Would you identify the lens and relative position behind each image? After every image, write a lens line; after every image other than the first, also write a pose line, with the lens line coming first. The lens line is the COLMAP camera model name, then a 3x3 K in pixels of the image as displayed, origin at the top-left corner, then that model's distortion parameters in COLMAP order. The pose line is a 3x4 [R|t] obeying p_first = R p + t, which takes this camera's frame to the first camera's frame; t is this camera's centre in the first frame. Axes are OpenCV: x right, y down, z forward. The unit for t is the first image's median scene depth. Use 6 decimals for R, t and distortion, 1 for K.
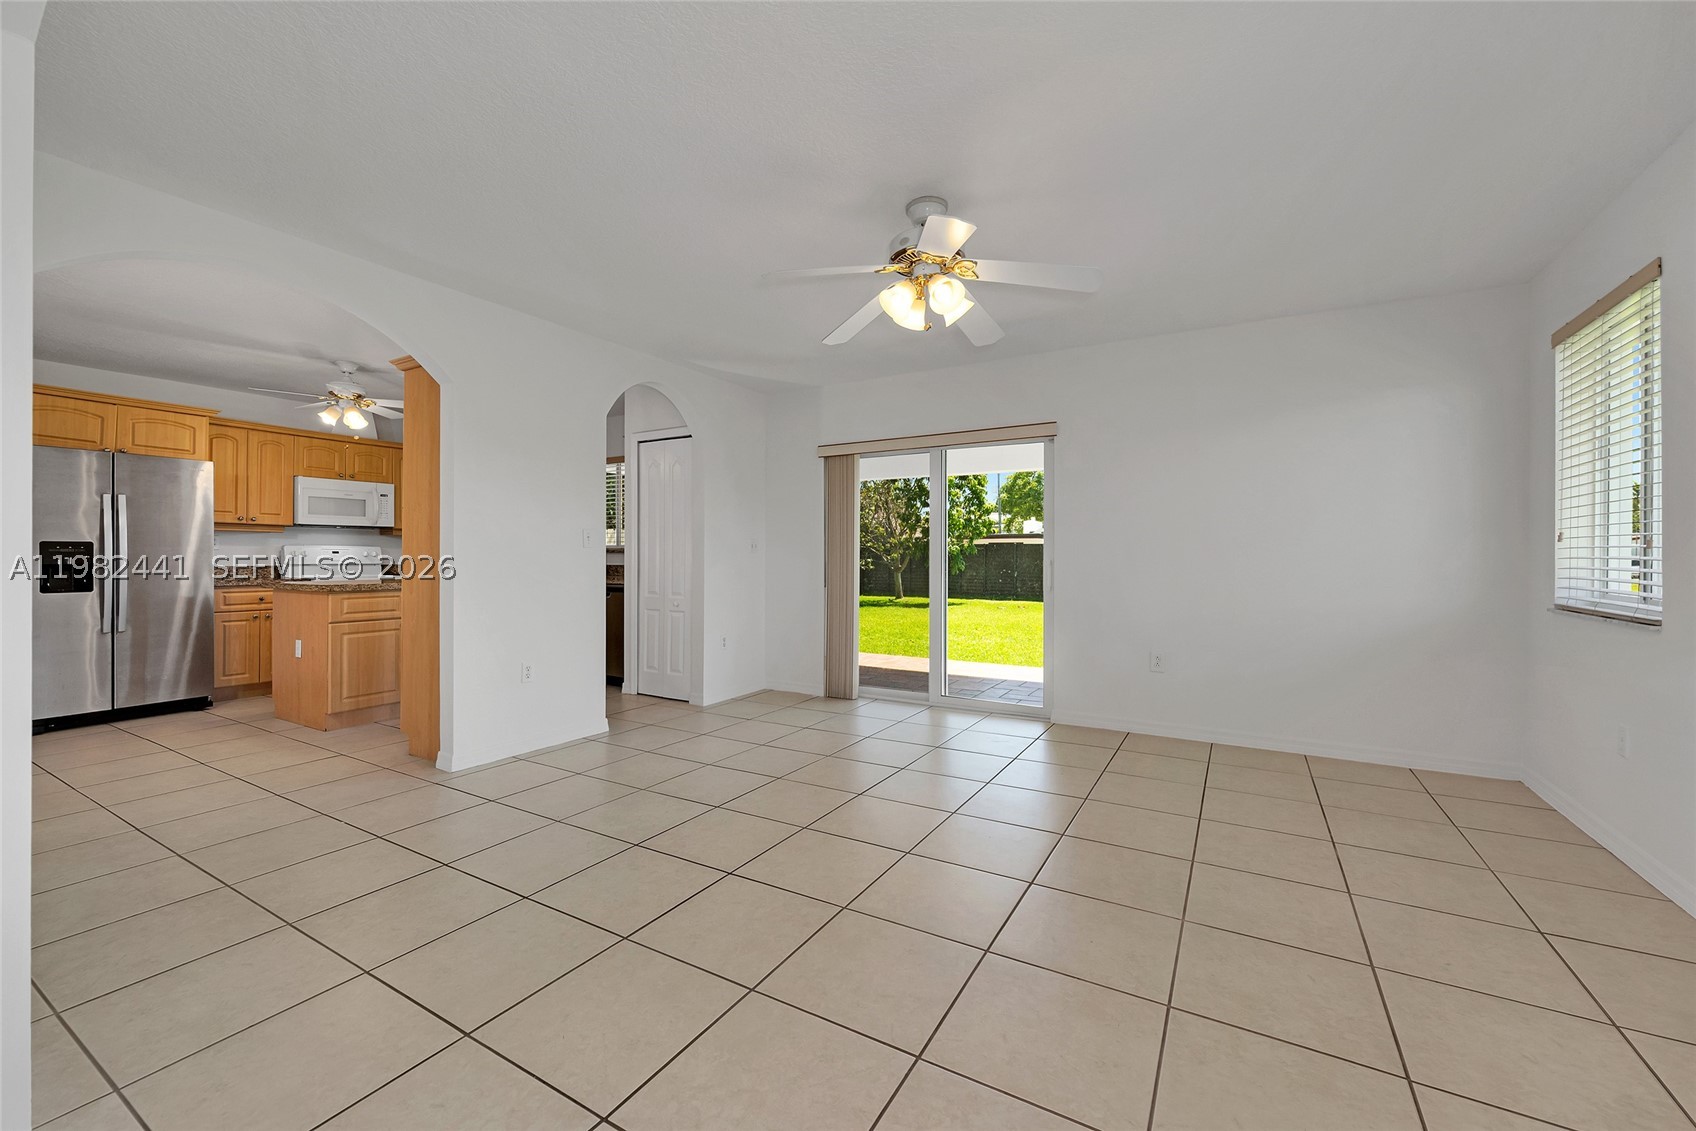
lens RADIAL K [[673.6, 0, 851.2], [0, 673.6, 561.9], [0, 0, 1]] dist [-0.002428, -0.000297]
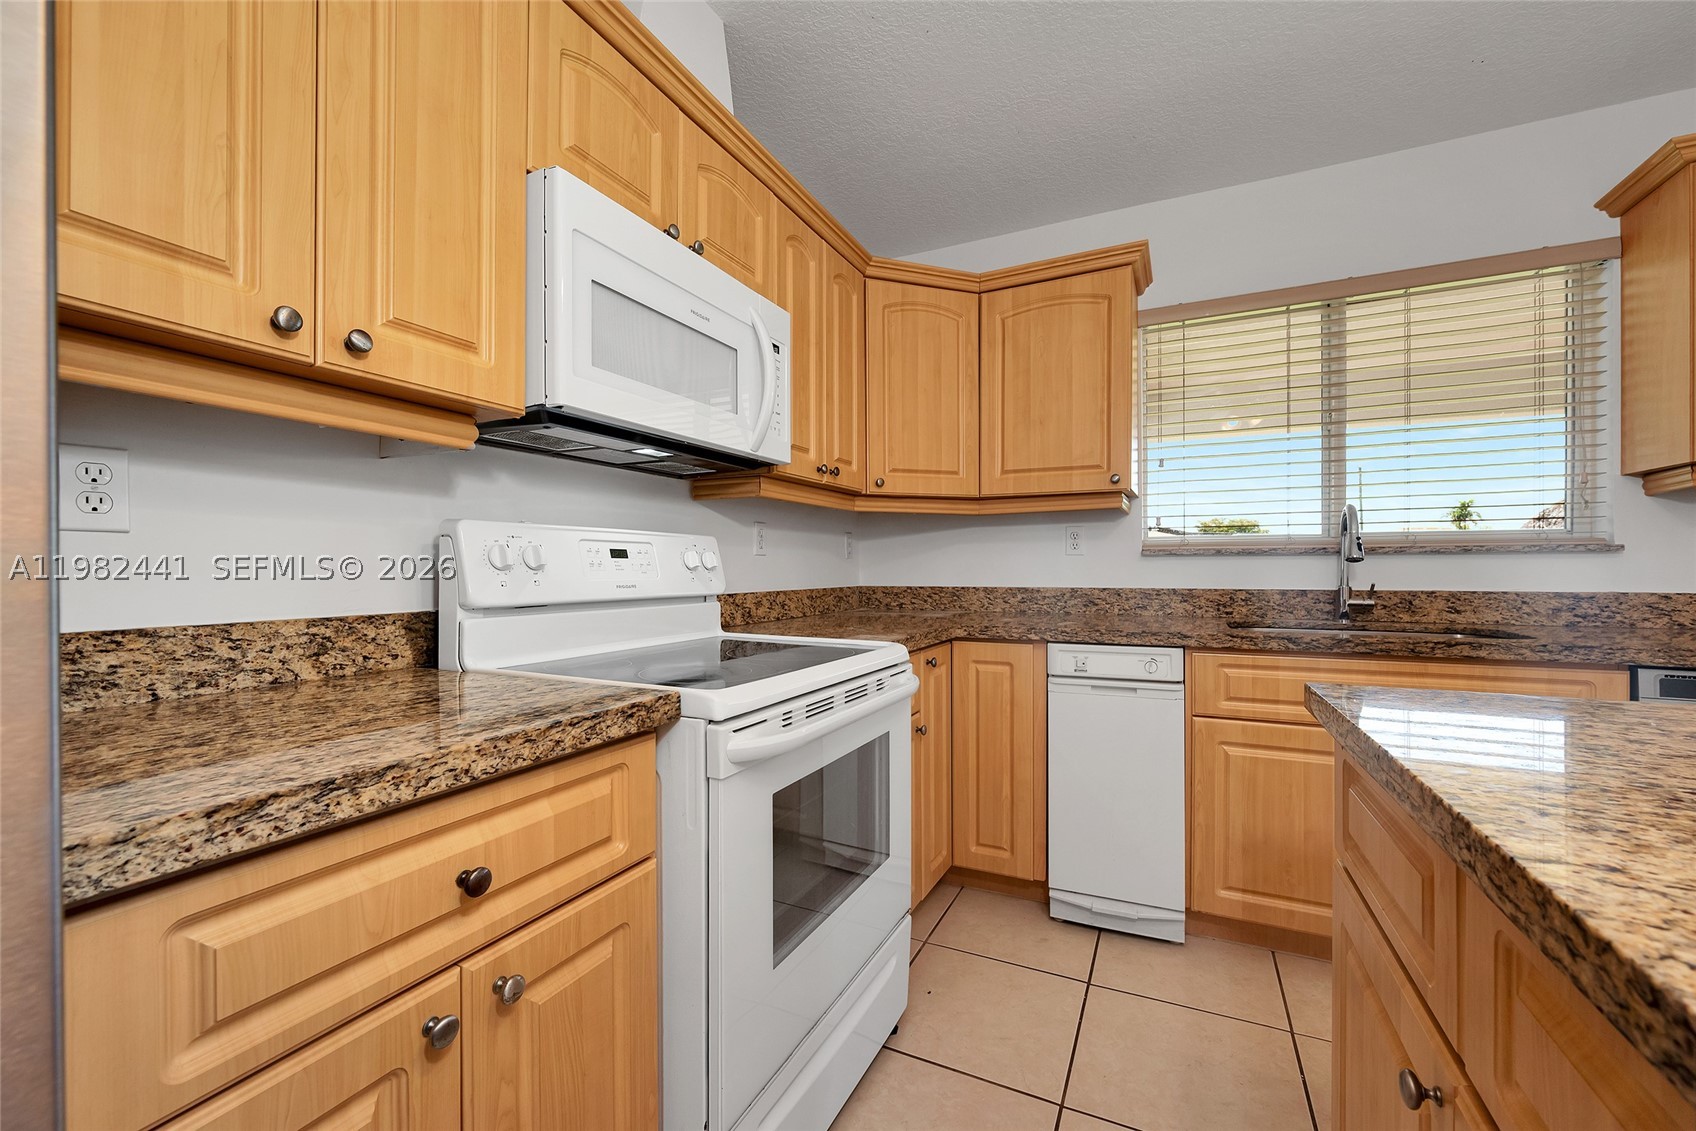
lens RADIAL K [[675.4, 0, 839.0], [0, 675.4, 571.9], [0, 0, 1]] dist [-0.008836, -0.000143]
pose [[0.997435, -0.004901, 0.071404, -0.743994], [0.005255, 0.999975, -0.004775, -0.005519], [-0.071379, 0.005138, 0.997436, 0.785514]]
